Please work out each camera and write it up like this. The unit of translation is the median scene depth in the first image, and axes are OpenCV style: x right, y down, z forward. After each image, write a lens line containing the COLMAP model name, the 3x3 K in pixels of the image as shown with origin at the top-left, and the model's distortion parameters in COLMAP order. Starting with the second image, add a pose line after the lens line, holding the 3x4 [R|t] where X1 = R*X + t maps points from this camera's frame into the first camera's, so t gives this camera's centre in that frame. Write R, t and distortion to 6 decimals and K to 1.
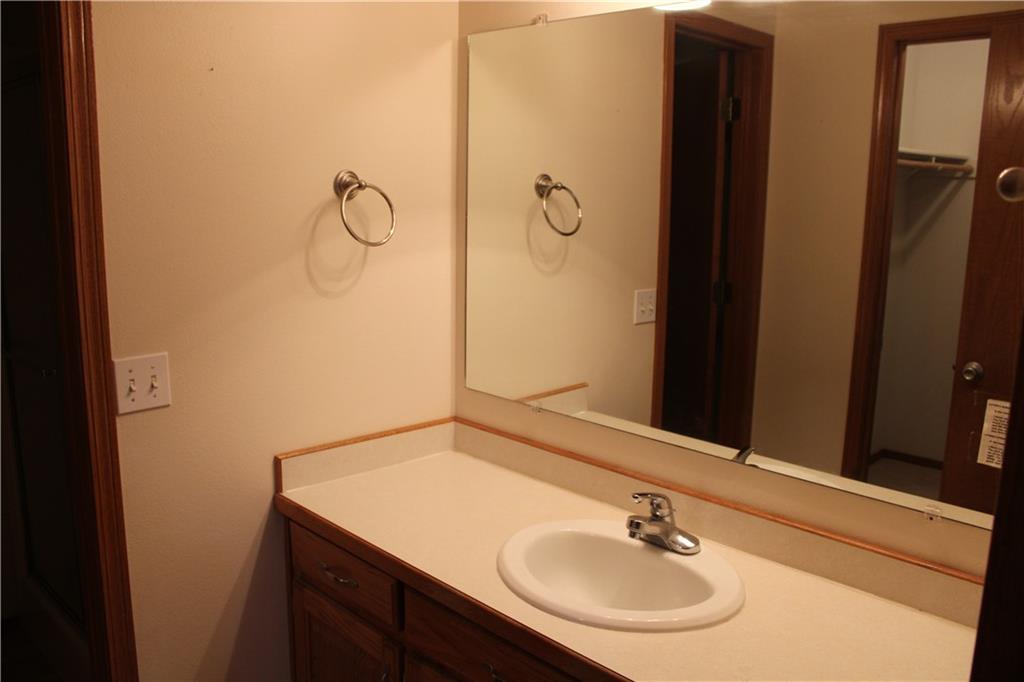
lens RADIAL K [[856.6, 0, 507.4], [0, 856.6, 345.6], [0, 0, 1]] dist [-0.166117, 0.154579]
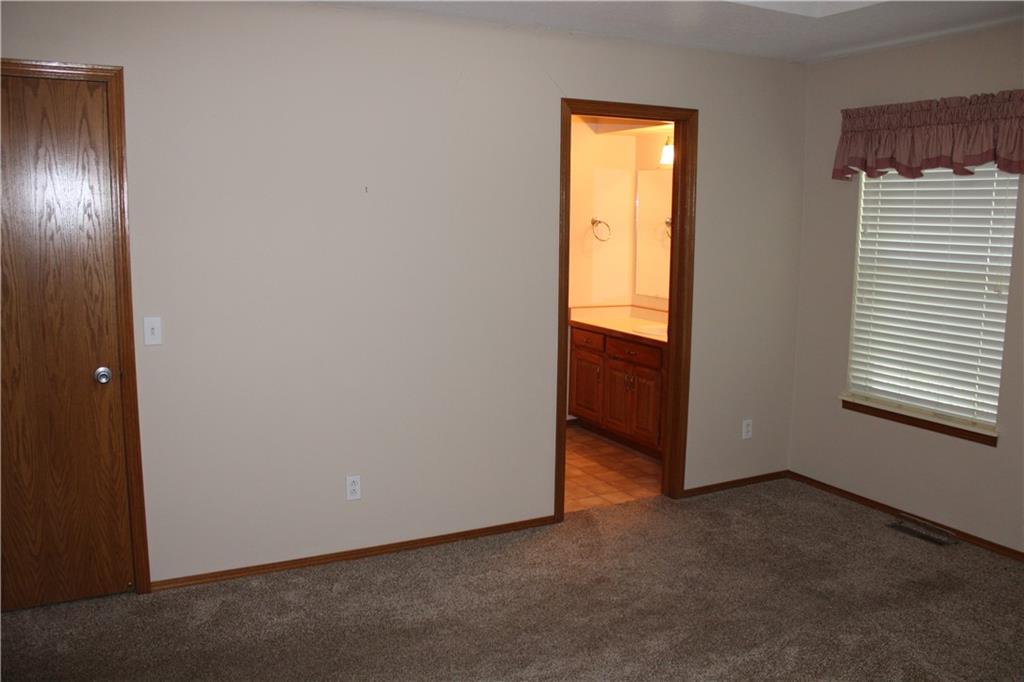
lens RADIAL K [[856.6, 0, 507.4], [0, 856.6, 345.6], [0, 0, 1]] dist [-0.166117, 0.154579]
pose [[0.955260, 0.037360, -0.293398, 0.452555], [-0.049605, 0.998176, -0.034406, 0.403471], [0.291577, 0.047421, 0.955371, -2.141990]]
